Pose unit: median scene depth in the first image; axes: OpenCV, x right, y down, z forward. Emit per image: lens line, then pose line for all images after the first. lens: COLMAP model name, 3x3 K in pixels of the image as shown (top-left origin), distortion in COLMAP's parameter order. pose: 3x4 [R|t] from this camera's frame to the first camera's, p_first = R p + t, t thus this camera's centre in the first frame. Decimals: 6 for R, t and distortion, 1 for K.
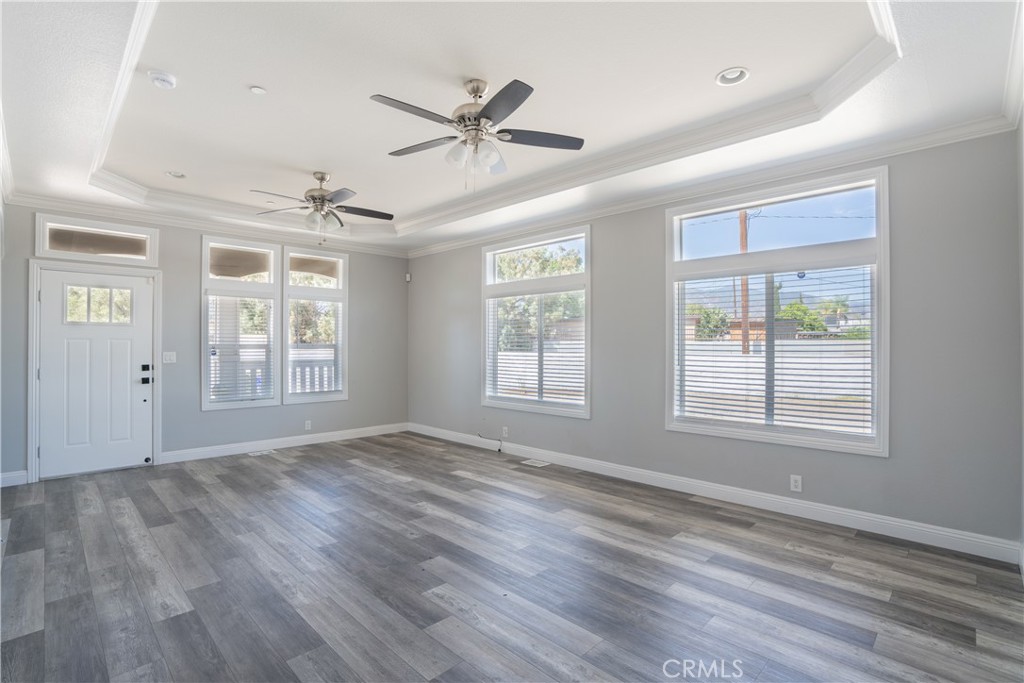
lens RADIAL K [[482.0, 0, 520.5], [0, 482.0, 346.7], [0, 0, 1]] dist [-0.058859, 0.018897]
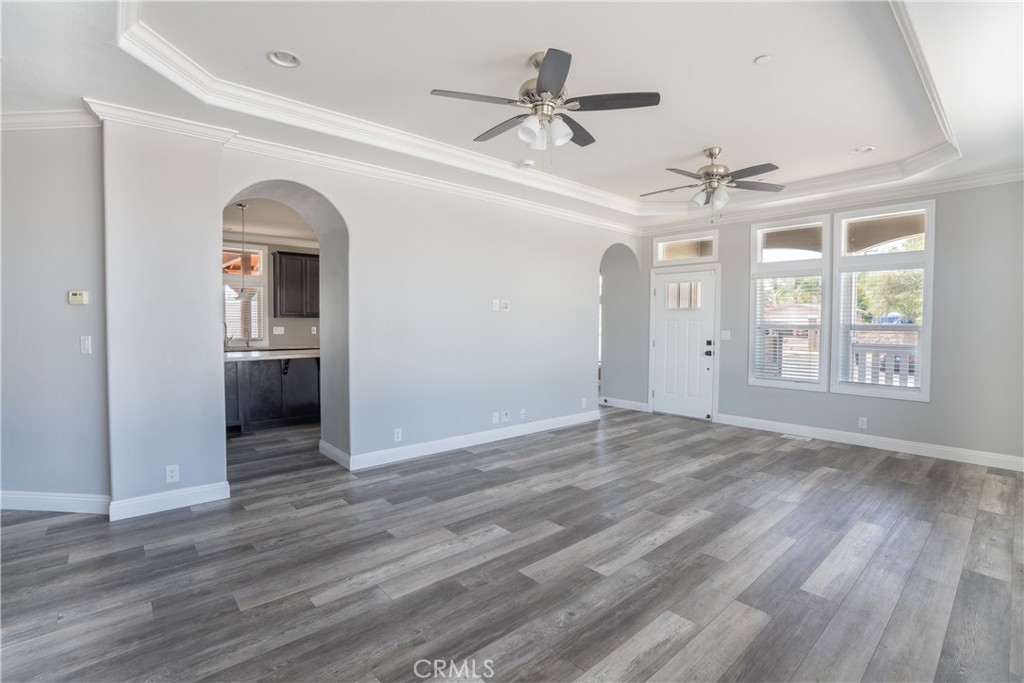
lens RADIAL K [[482.0, 0, 511.2], [0, 482.0, 338.7], [0, 0, 1]] dist [-0.058859, 0.018897]
pose [[-0.072675, 0.029134, -0.996930, 0.620236], [-0.011356, 0.999484, 0.030036, 0.002408], [0.997291, 0.013504, -0.072306, 0.694765]]
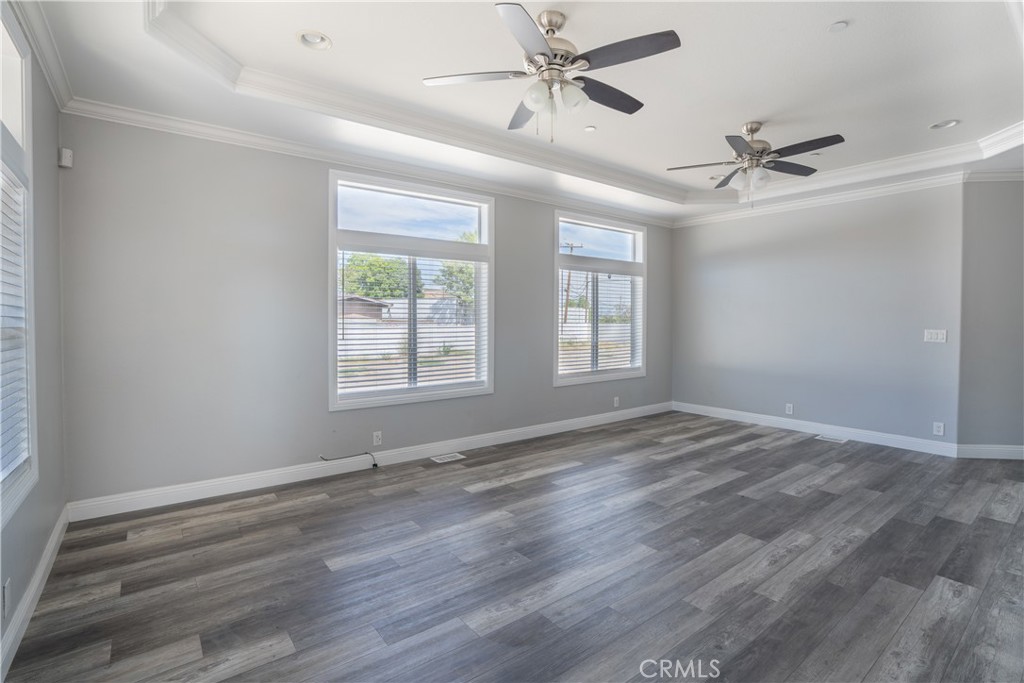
lens RADIAL K [[482.0, 0, 514.5], [0, 482.0, 333.4], [0, 0, 1]] dist [-0.058859, 0.018897]
pose [[0.143005, -0.030356, 0.989256, -1.041464], [0.002932, 0.999538, 0.030248, -0.004403], [-0.989718, -0.001425, 0.143027, 1.011219]]
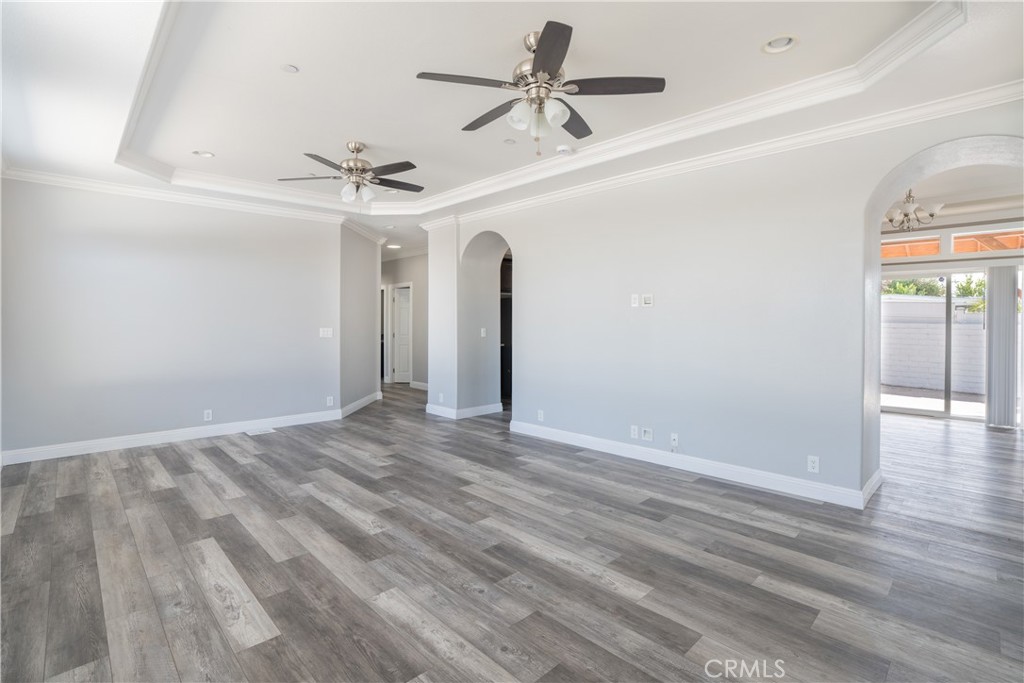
lens RADIAL K [[482.0, 0, 508.1], [0, 482.0, 318.1], [0, 0, 1]] dist [-0.058859, 0.018897]
pose [[-0.998879, -0.000552, 0.047335, -0.435725], [-0.000668, 0.999997, -0.002419, -0.003594], [-0.047333, -0.002448, -0.998876, 1.683670]]
